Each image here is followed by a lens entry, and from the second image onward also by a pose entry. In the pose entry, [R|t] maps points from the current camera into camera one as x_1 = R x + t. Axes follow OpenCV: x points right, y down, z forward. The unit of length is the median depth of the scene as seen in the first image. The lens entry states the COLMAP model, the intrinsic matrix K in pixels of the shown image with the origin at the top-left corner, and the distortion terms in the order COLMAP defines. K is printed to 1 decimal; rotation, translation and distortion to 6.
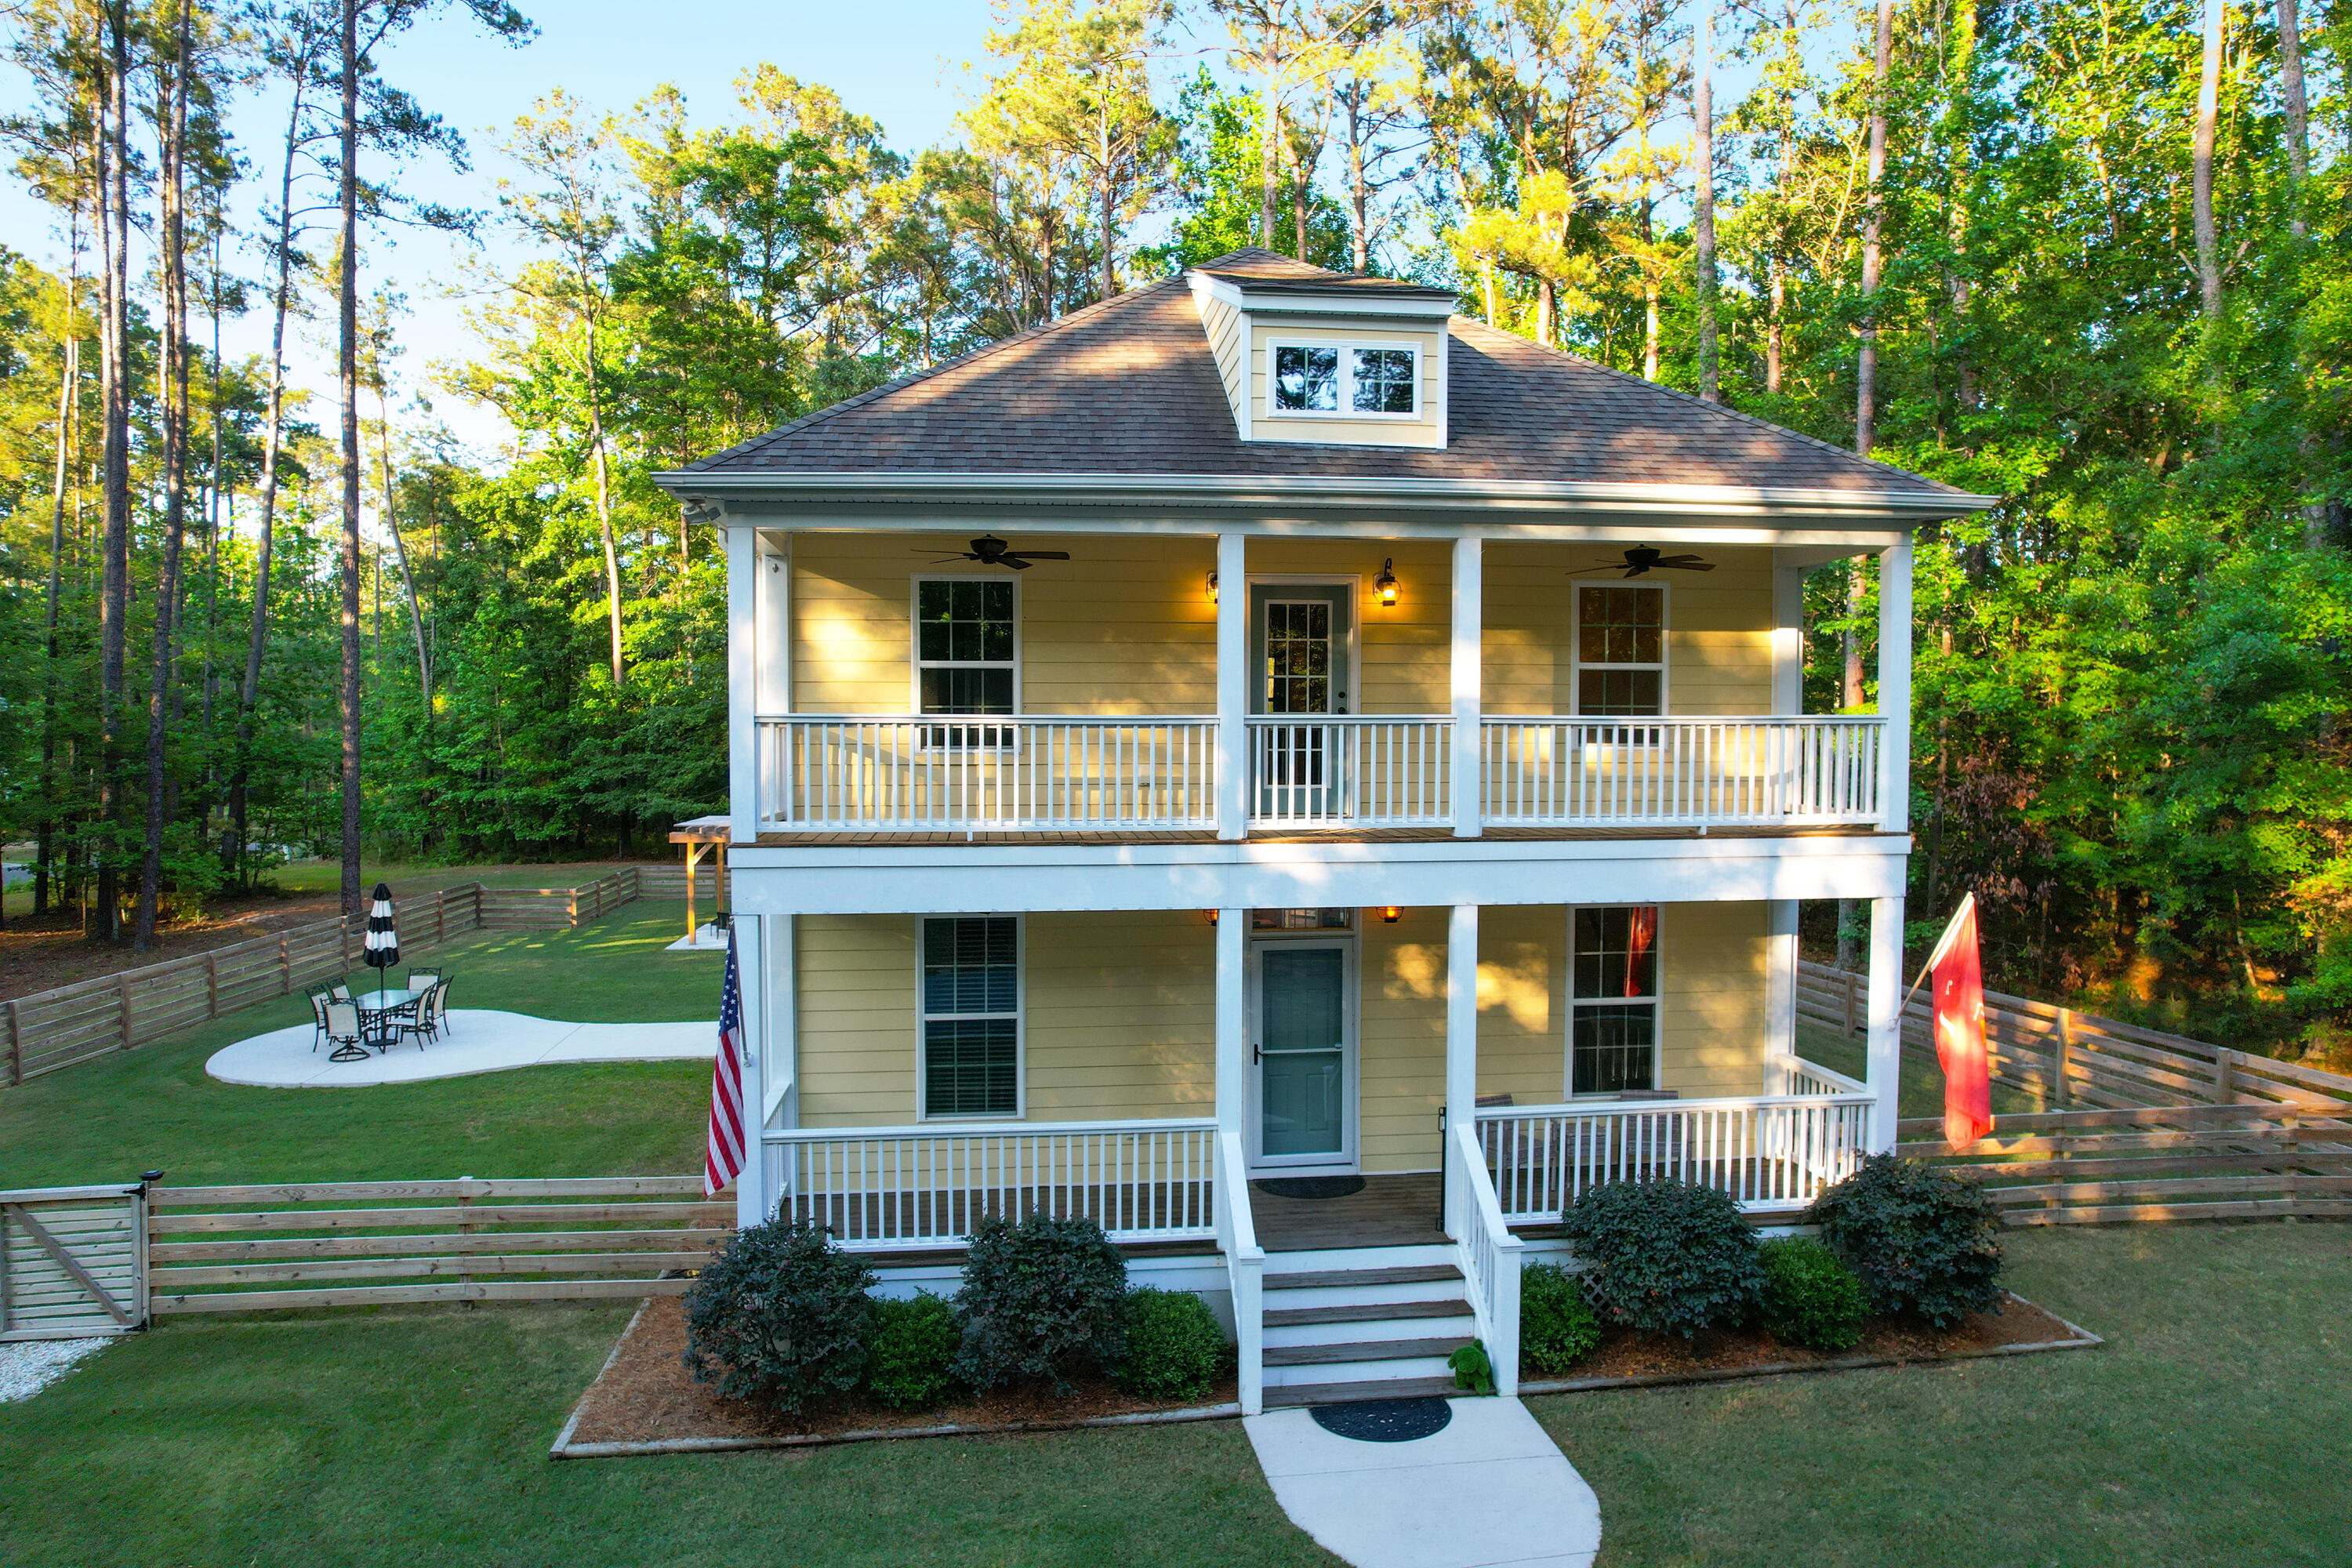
lens RADIAL K [[1502.5, 0, 1181.6], [0, 1502.5, 785.2], [0, 0, 1]] dist [-0.078465, 0.070222]
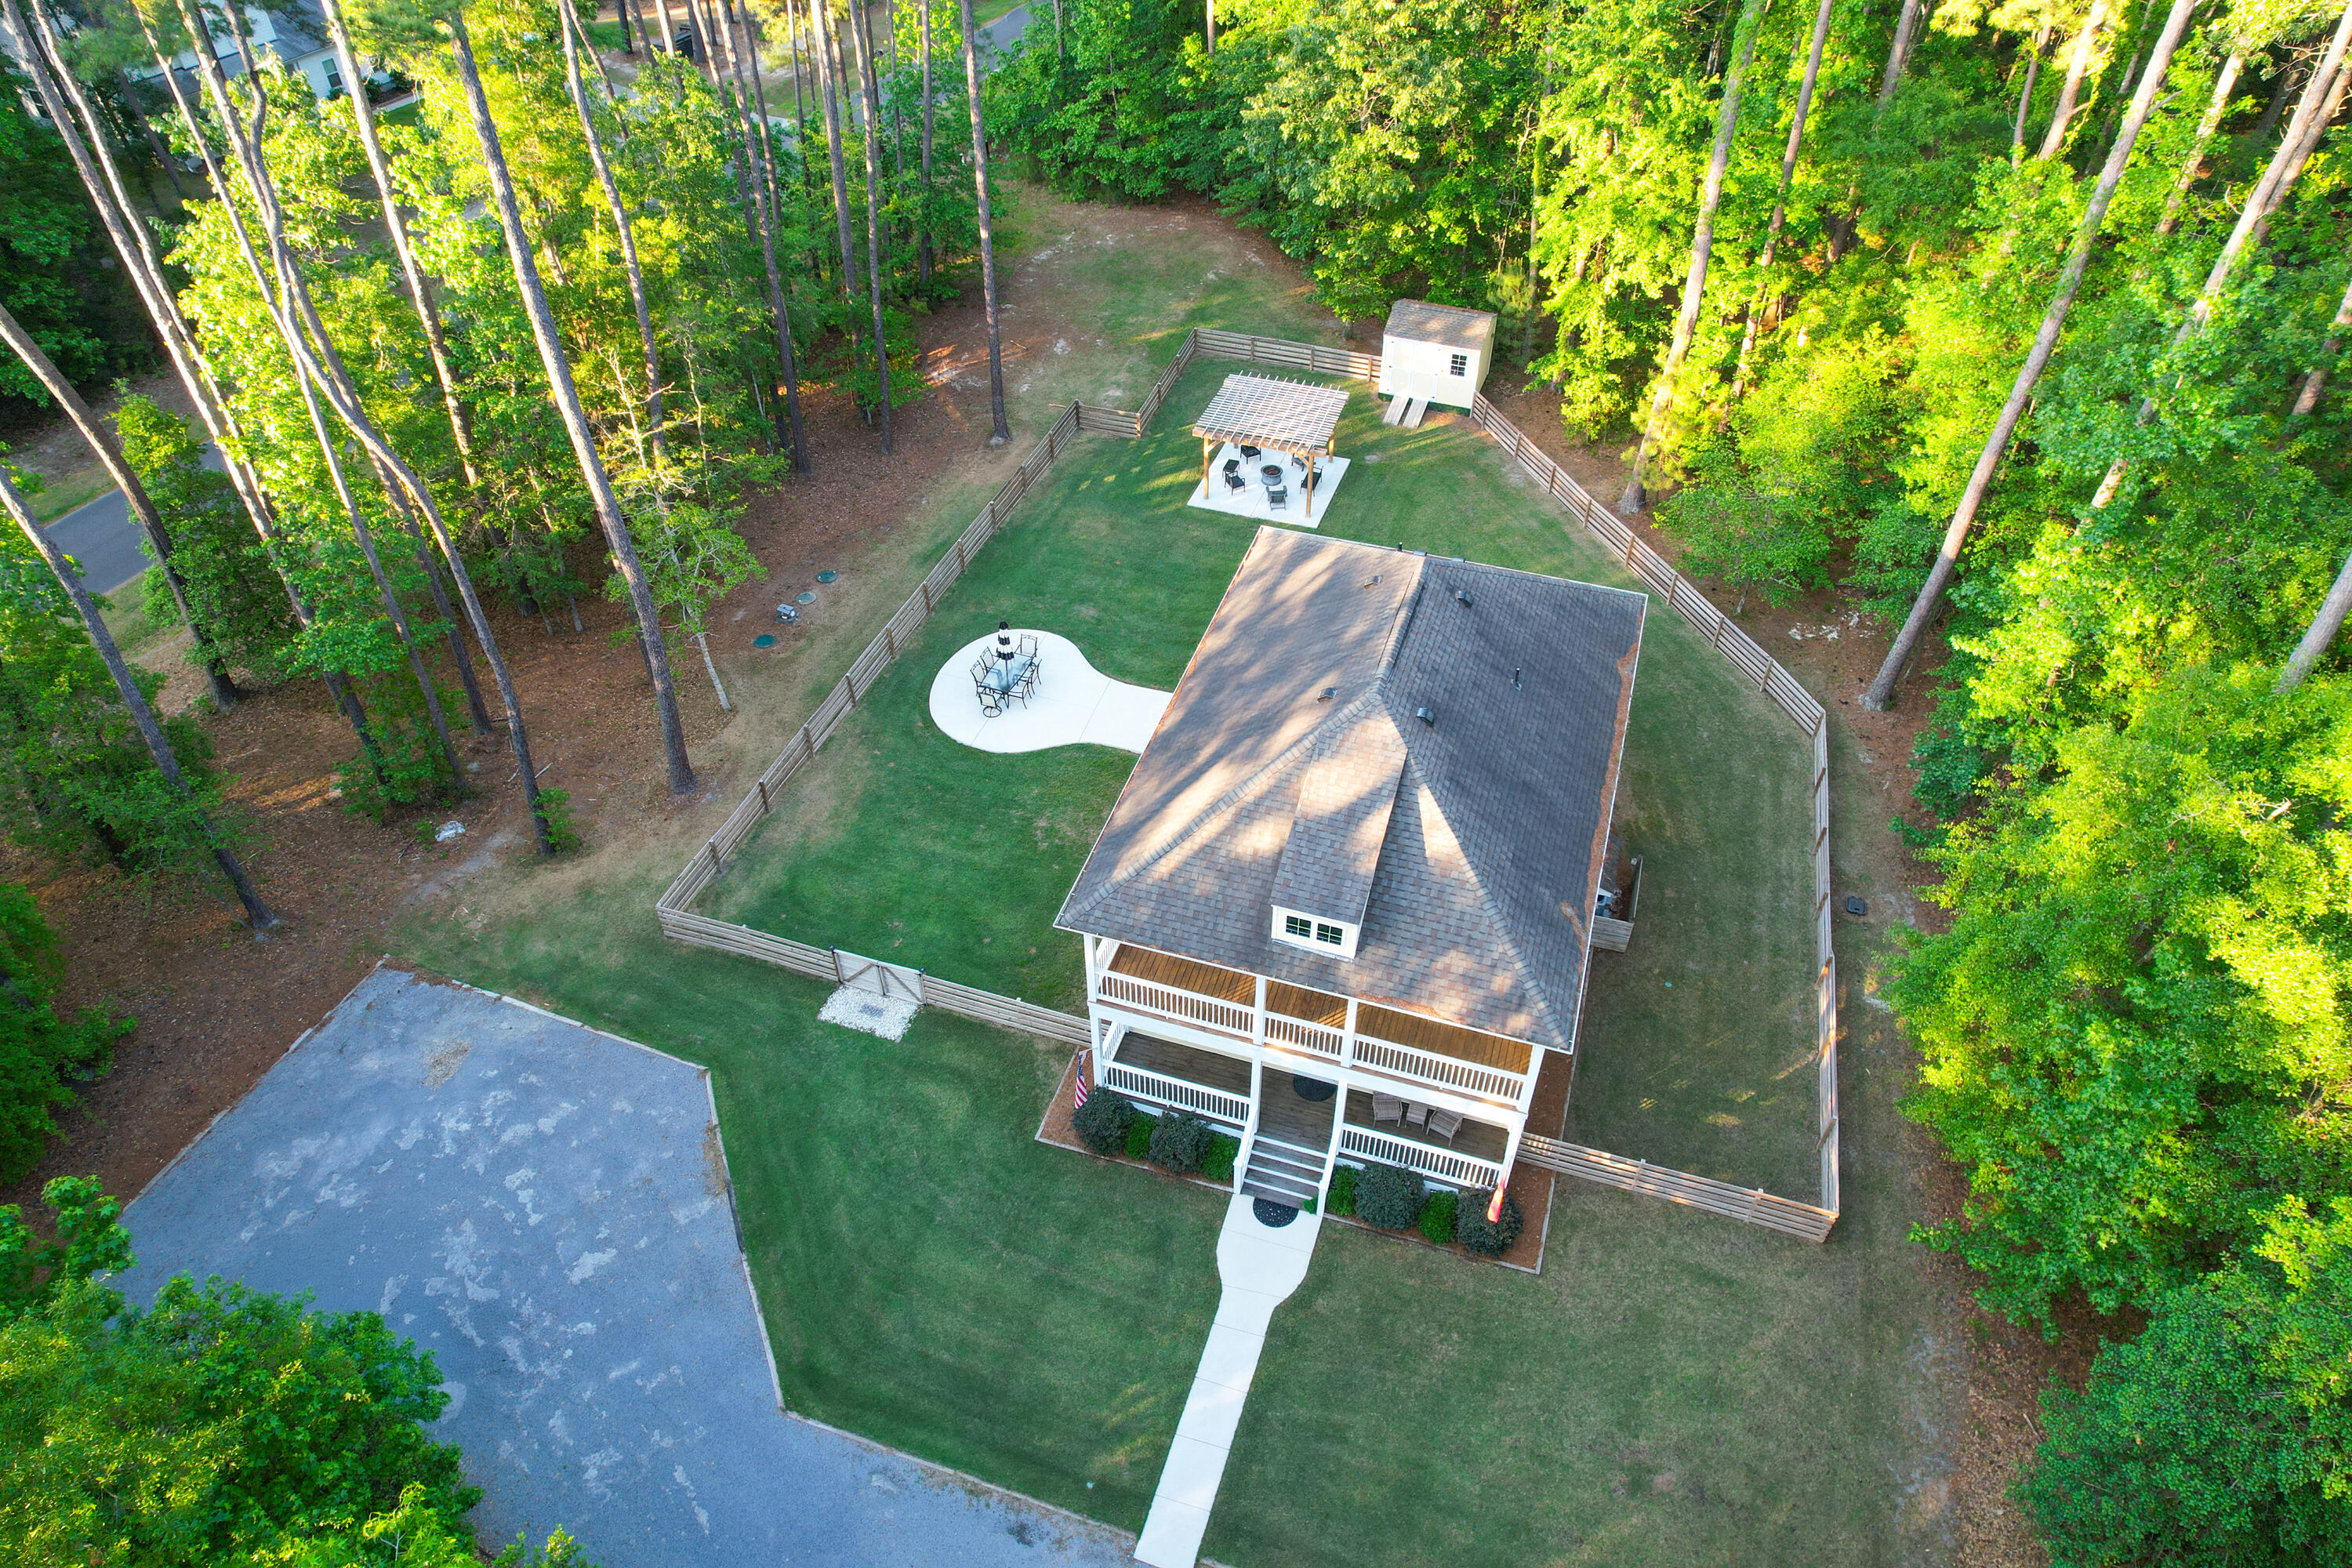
lens RADIAL K [[1502.5, 0, 1181.6], [0, 1502.5, 785.2], [0, 0, 1]] dist [-0.078465, 0.070222]
pose [[0.906842, 0.287441, -0.308245, 0.533408], [-0.015817, 0.754051, 0.656626, -1.833384], [0.421173, -0.590580, 0.688352, -0.569935]]
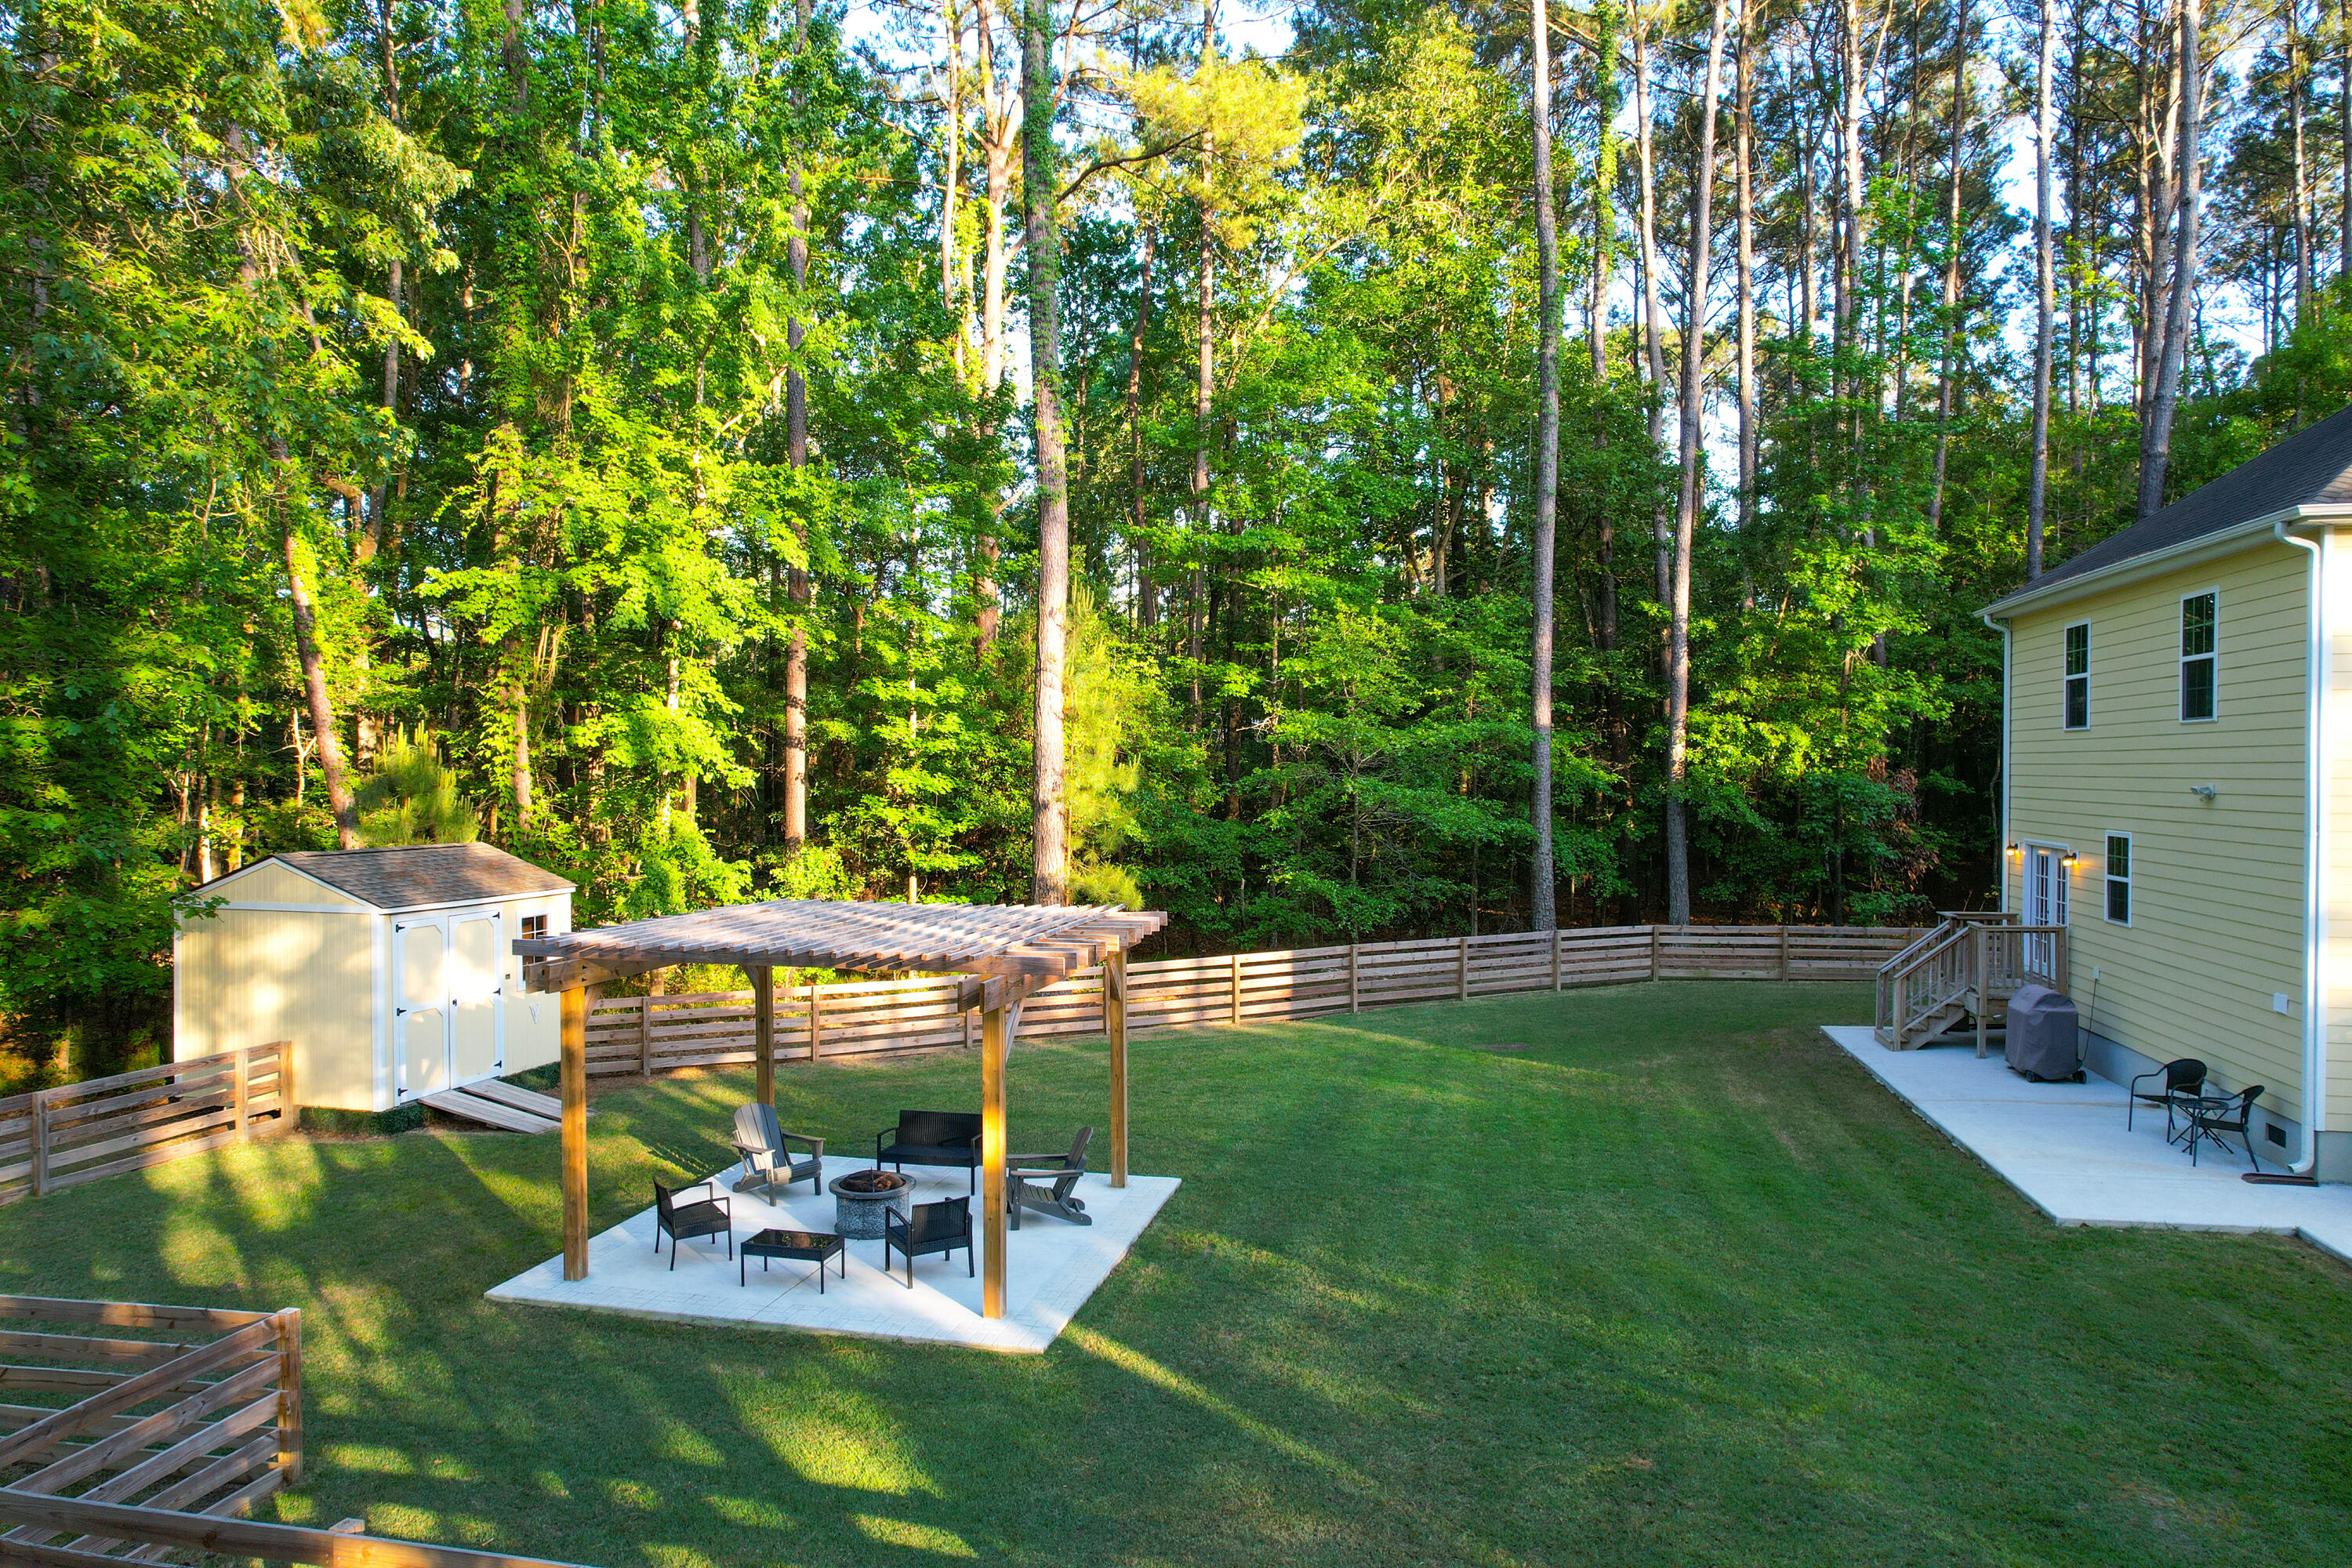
lens RADIAL K [[1504.3, 0, 1177.5], [0, 1504.3, 786.4], [0, 0, 1]] dist [-0.087757, 0.078229]
pose [[0.325412, -0.007545, 0.945542, -1.739727], [0.029565, 0.999560, -0.002199, -0.020019], [-0.945110, 0.028671, 0.325492, 2.388132]]
